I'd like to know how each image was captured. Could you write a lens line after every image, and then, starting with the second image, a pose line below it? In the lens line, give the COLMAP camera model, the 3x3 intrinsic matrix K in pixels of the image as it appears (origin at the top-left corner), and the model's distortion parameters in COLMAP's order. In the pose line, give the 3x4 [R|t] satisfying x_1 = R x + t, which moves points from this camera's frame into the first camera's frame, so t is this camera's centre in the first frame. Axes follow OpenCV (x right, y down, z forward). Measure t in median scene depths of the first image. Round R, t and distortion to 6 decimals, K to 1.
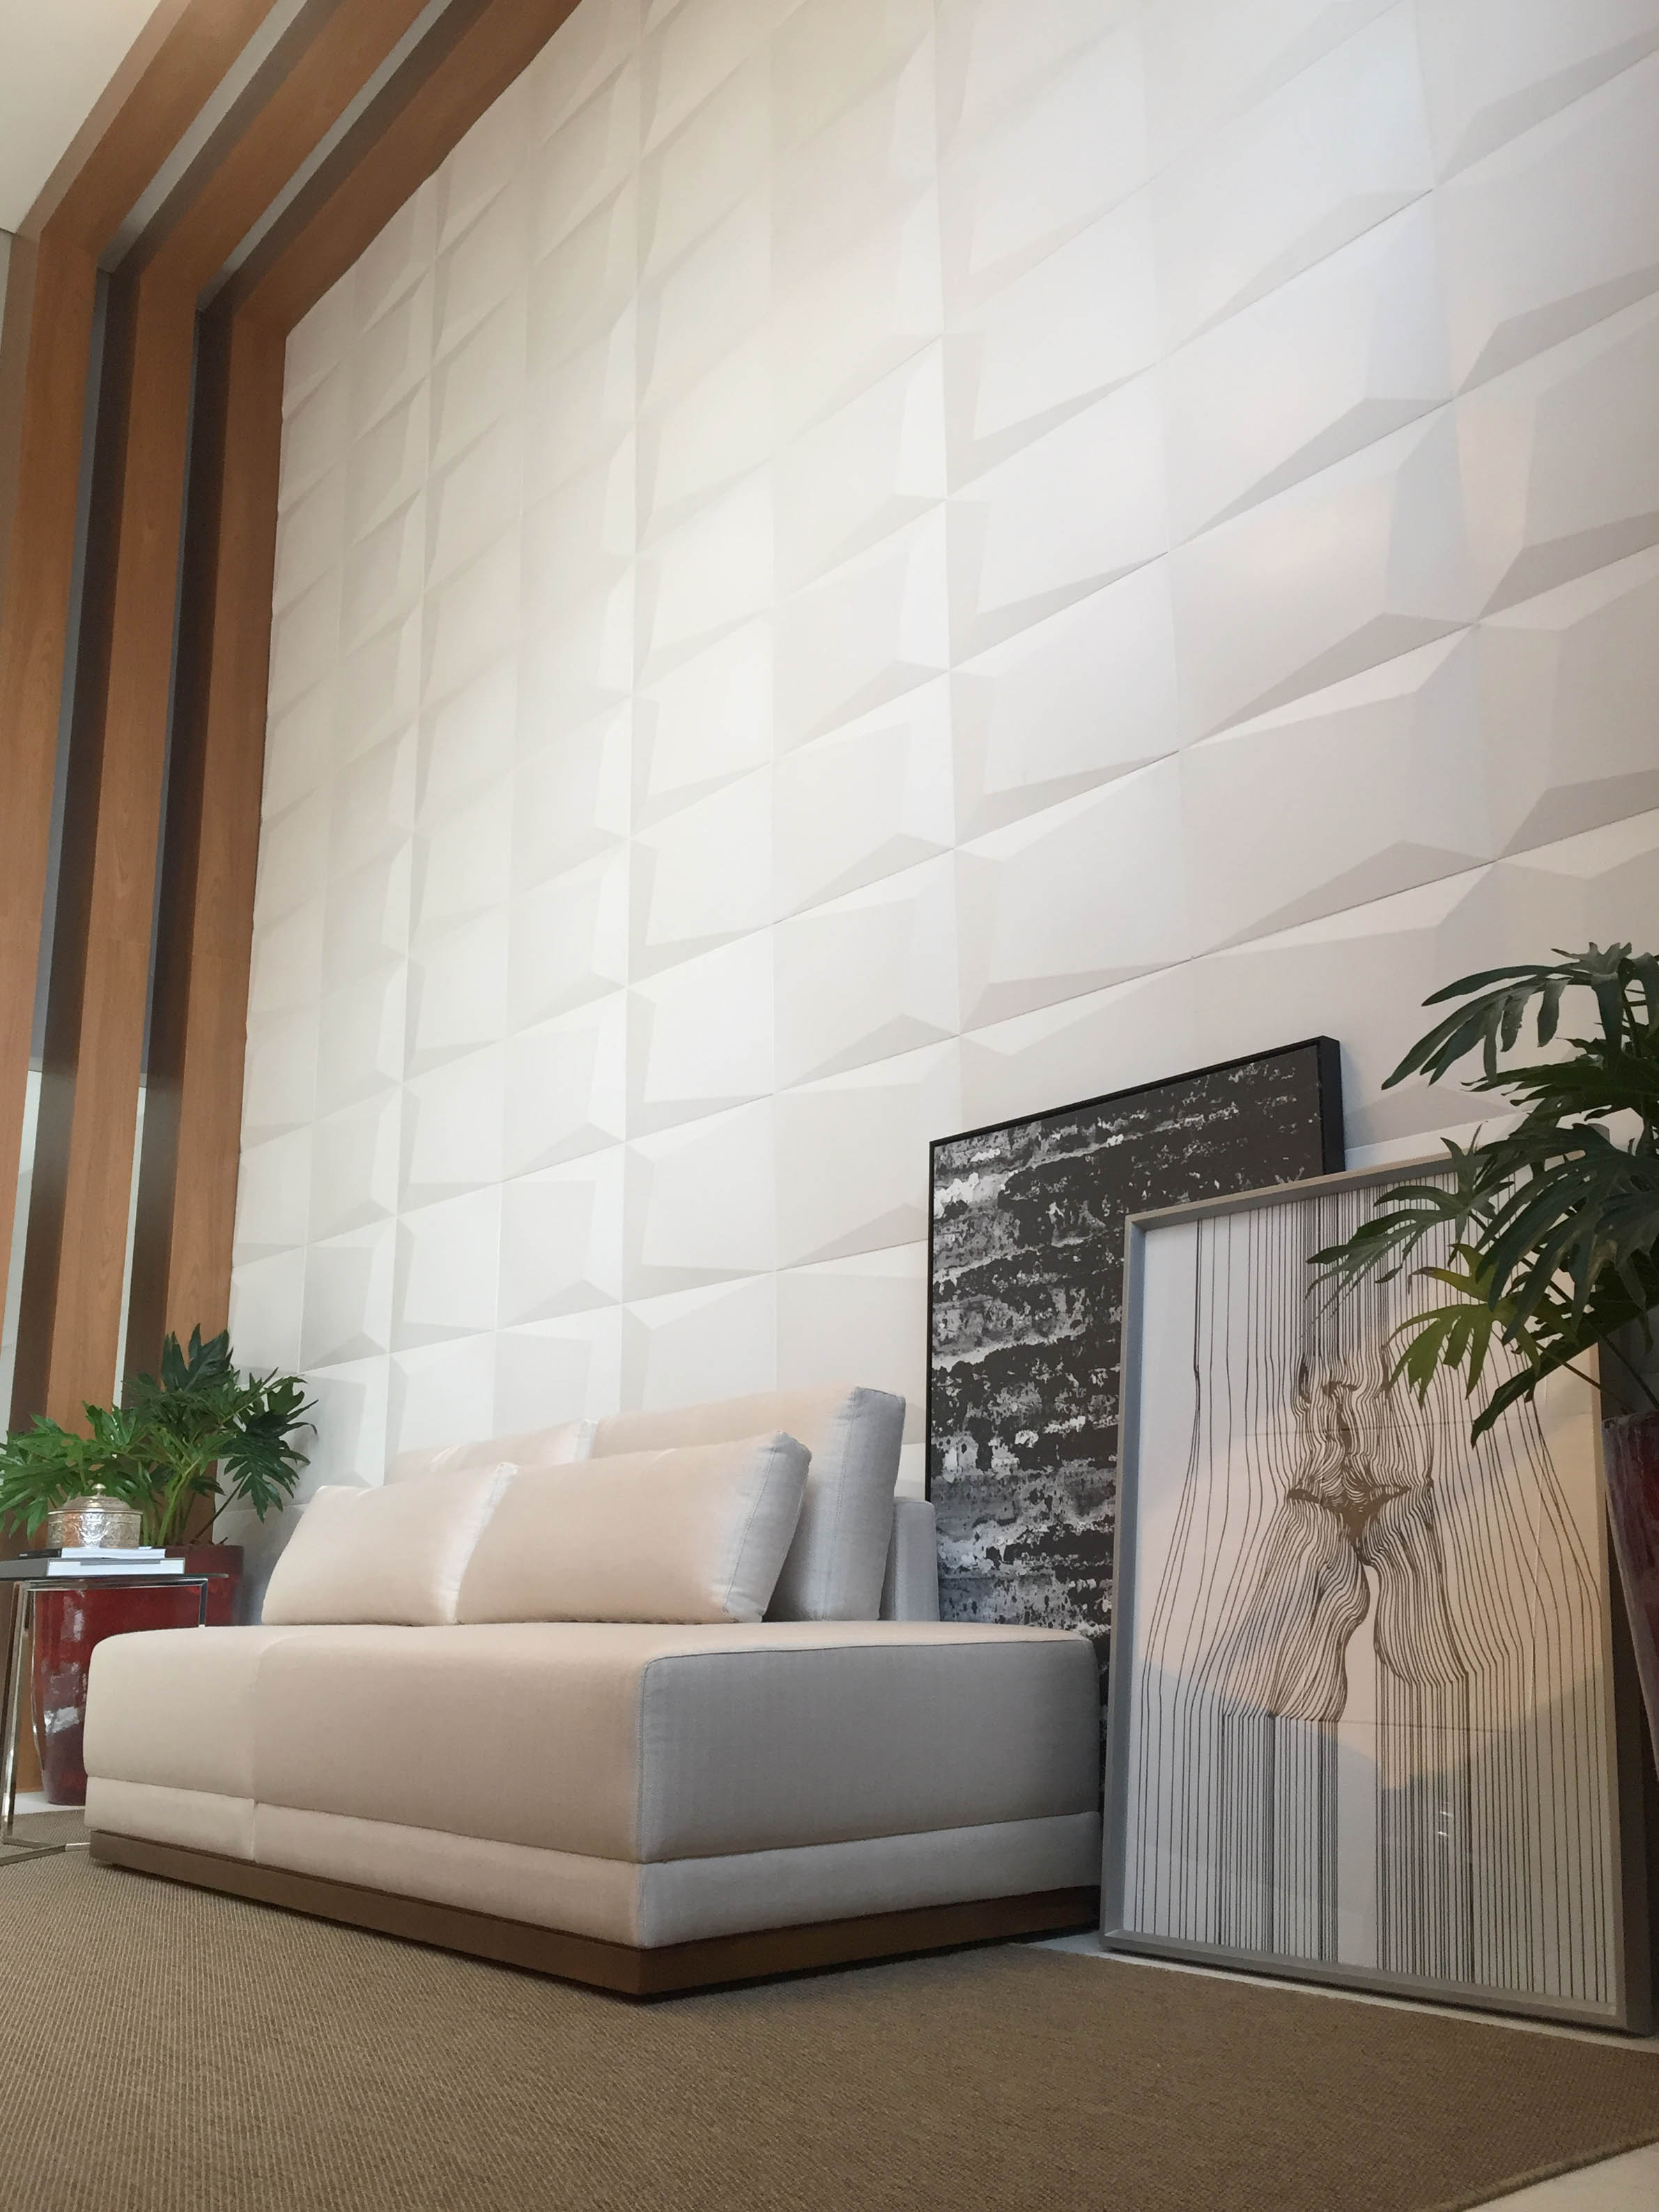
lens RADIAL K [[1937.3, 0, 829.5], [0, 1937.3, 1106.0], [0, 0, 1]] dist [0.048971, -0.077108]
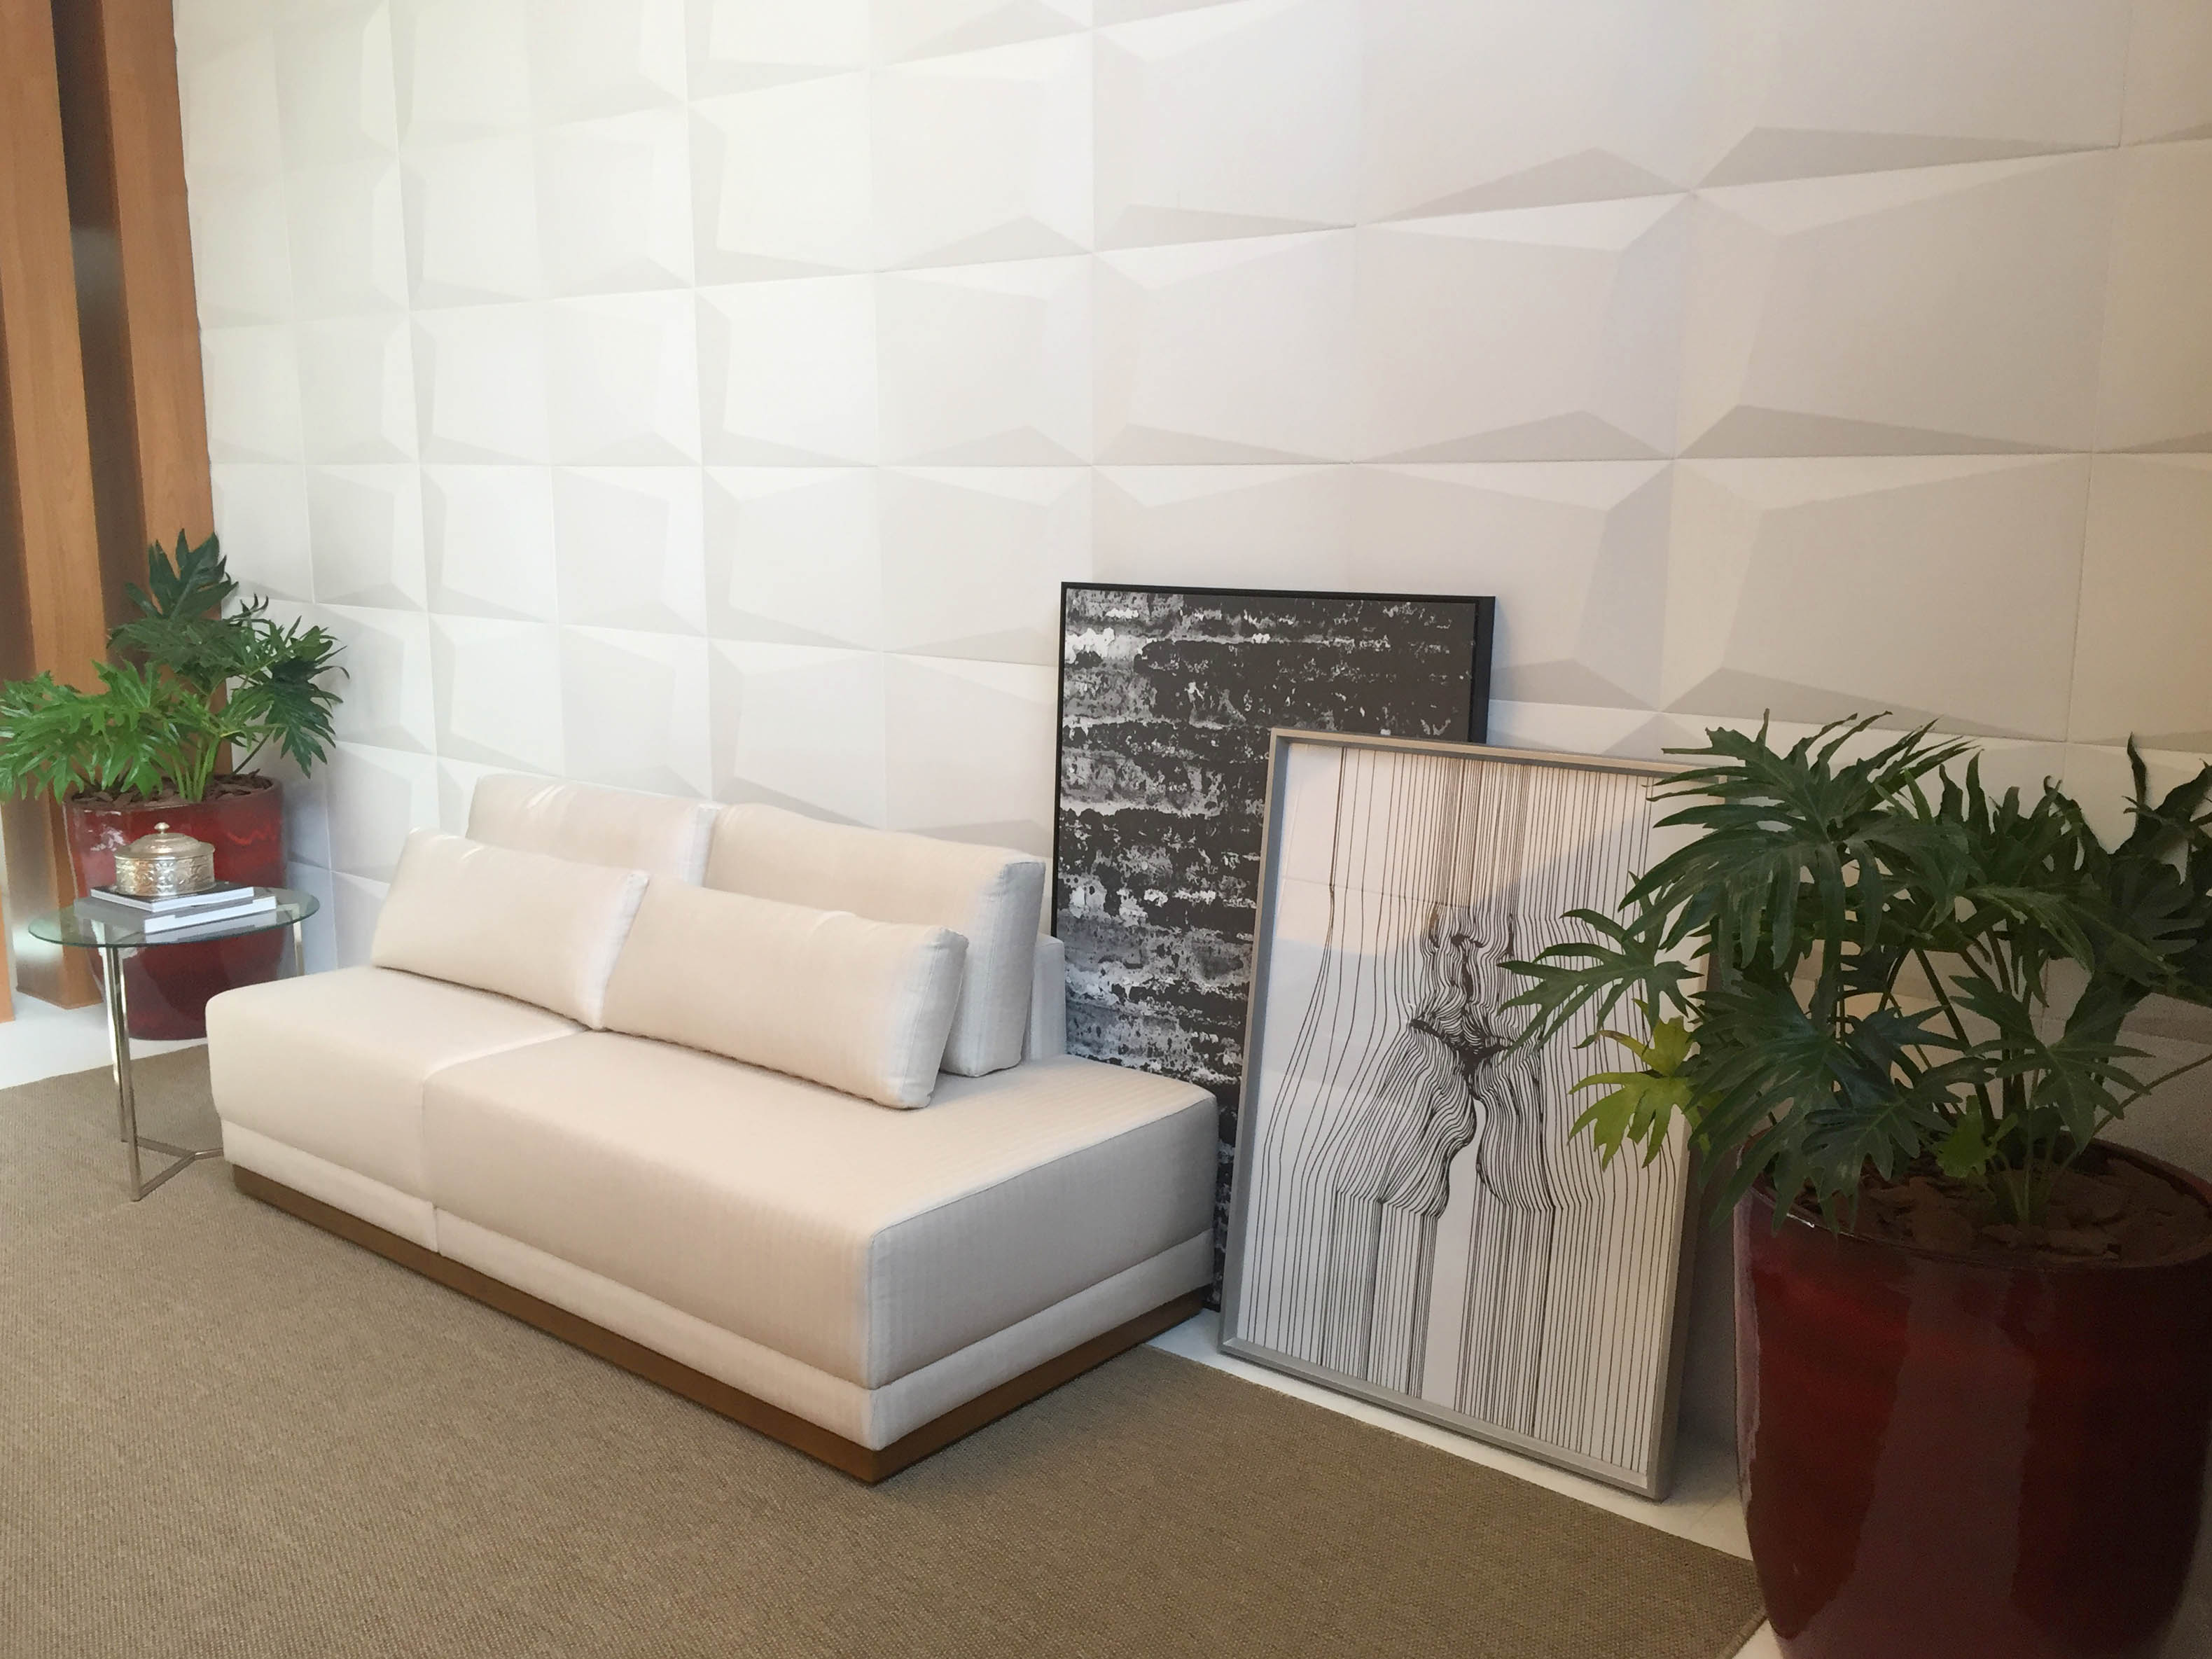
lens RADIAL K [[1937.6, 0, 1115.0], [0, 1937.6, 852.5], [0, 0, 1]] dist [0.048971, -0.077108]
pose [[0.982063, -0.020835, 0.187401, -0.123870], [-0.058706, 0.910692, 0.408893, -0.294297], [-0.179184, -0.412560, 0.893133, 0.046656]]
